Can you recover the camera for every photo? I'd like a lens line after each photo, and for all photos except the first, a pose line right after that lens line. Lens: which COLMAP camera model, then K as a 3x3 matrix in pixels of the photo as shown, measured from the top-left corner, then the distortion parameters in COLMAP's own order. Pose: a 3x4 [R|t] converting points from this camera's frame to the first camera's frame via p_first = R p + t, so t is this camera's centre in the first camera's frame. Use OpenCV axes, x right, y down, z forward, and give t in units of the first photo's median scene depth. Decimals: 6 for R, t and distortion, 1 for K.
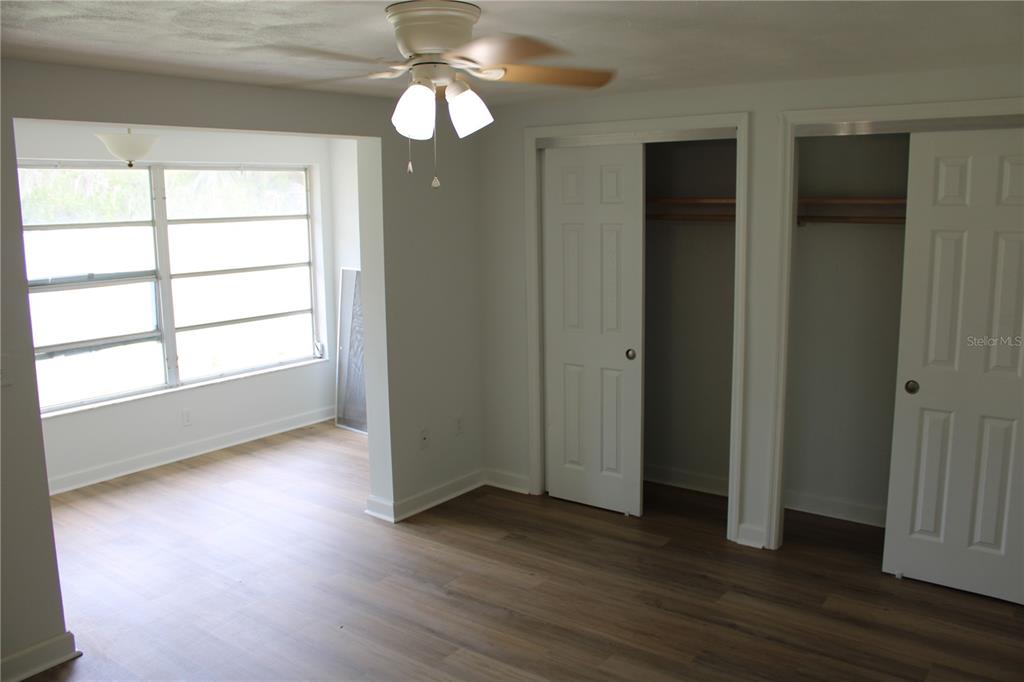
lens RADIAL K [[843.3, 0, 512.0], [0, 843.3, 341.0], [0, 0, 1]] dist [-0.158991, 0.130164]
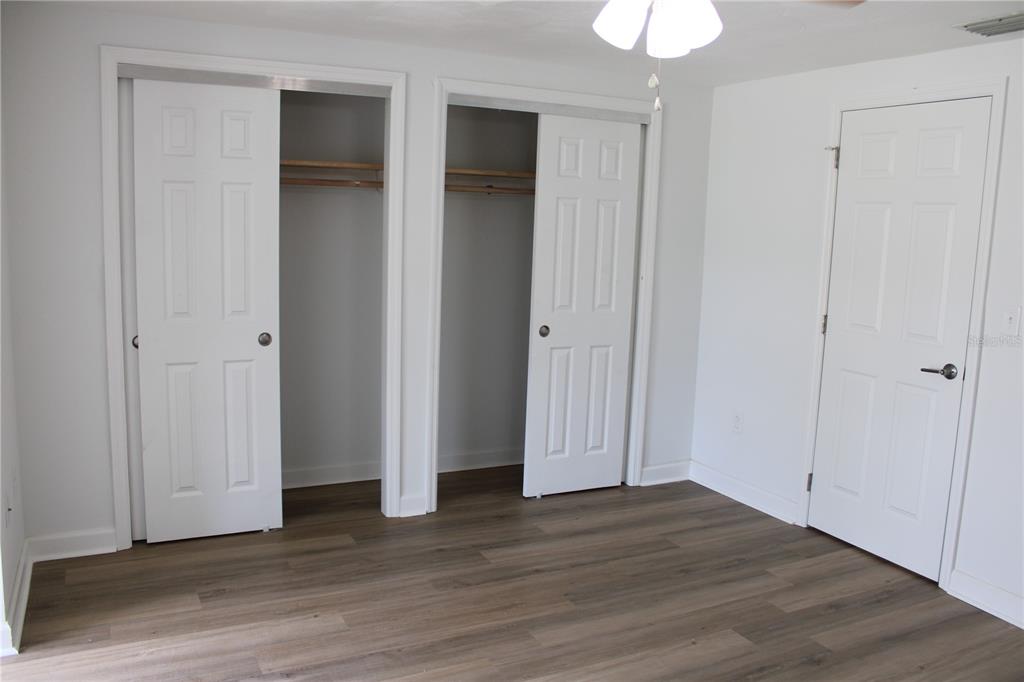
lens RADIAL K [[843.3, 0, 512.0], [0, 843.3, 341.0], [0, 0, 1]] dist [-0.158991, 0.130164]
pose [[0.443837, -0.102830, 0.890188, -0.494115], [0.107276, 0.992347, 0.061145, -0.006821], [-0.889663, 0.068357, 0.451471, 0.404342]]
